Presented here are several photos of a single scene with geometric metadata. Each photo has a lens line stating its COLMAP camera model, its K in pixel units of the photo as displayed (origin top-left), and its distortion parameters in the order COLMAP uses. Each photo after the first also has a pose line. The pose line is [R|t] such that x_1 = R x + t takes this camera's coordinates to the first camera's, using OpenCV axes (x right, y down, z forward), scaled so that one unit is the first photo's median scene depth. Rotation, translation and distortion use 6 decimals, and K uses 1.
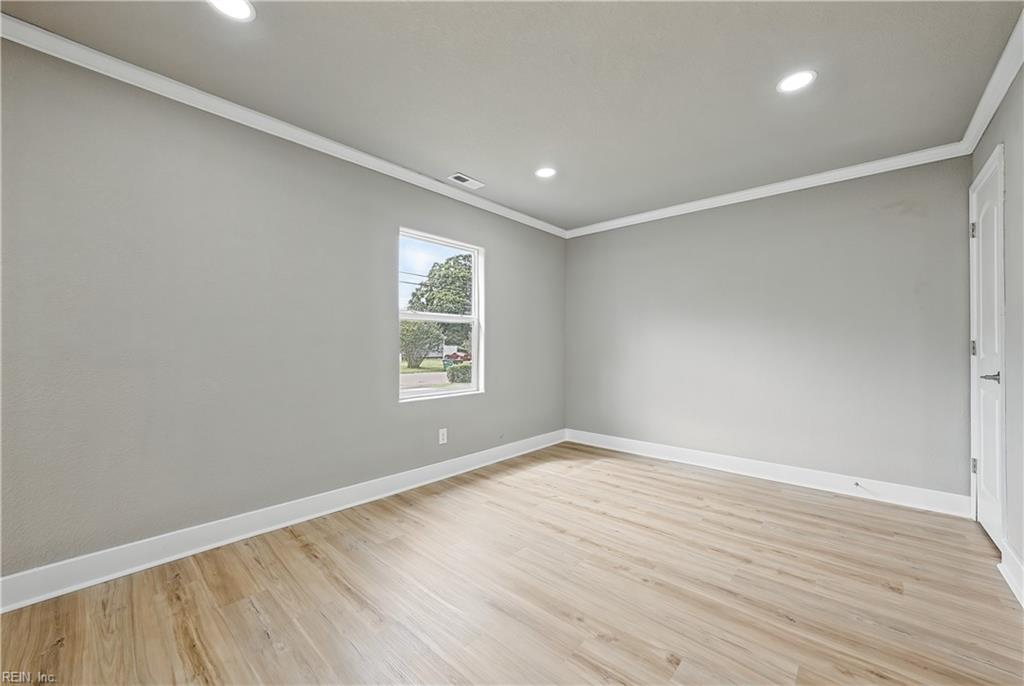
lens RADIAL K [[395.7, 0, 508.4], [0, 395.7, 342.1], [0, 0, 1]] dist [-0.010505, -0.000132]
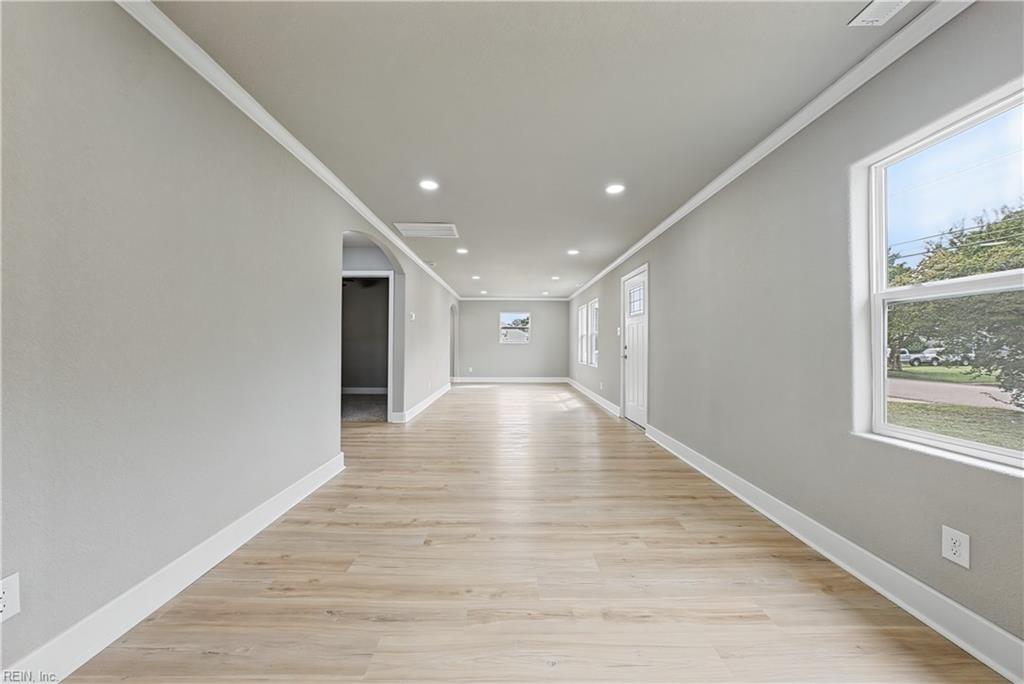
lens RADIAL K [[352.0, 0, 517.5], [0, 352.0, 342.4], [0, 0, 1]] dist [-0.022568, 0.000531]
pose [[-0.721845, -0.011335, -0.691962, 0.598587], [-0.001502, 0.999889, -0.014812, 0.013757], [0.692053, -0.009652, -0.721782, 1.191073]]
